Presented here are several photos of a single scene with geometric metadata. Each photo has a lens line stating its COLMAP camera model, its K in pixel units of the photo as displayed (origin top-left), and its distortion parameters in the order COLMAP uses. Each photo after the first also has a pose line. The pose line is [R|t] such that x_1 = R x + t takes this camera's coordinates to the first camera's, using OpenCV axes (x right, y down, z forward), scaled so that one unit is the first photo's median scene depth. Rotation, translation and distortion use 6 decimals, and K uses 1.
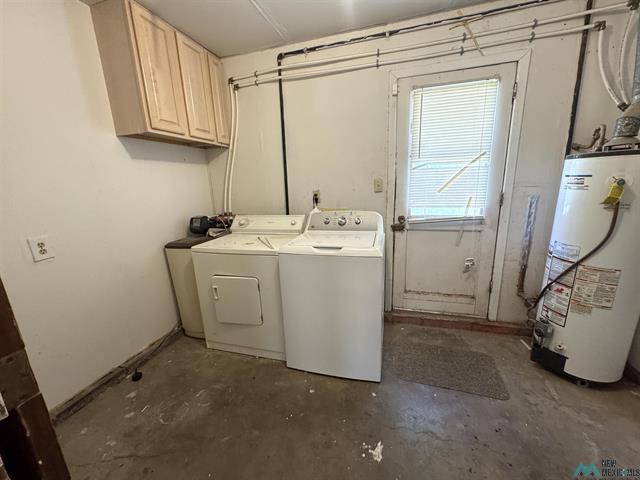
lens RADIAL K [[255.1, 0, 321.6], [0, 255.1, 240.6], [0, 0, 1]] dist [-0.001341, 0.000568]
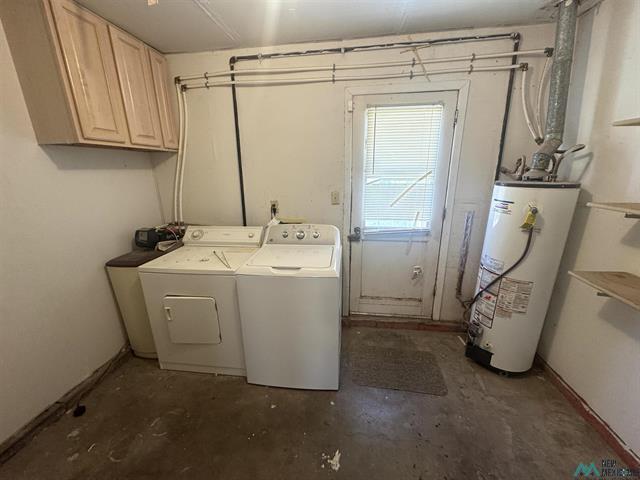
lens RADIAL K [[255.1, 0, 321.4], [0, 255.1, 241.0], [0, 0, 1]] dist [-0.001341, 0.000568]
pose [[0.987664, -0.017098, 0.155654, 0.004450], [0.010295, 0.998960, 0.044408, -0.108352], [-0.156252, -0.042258, 0.986813, -0.016664]]
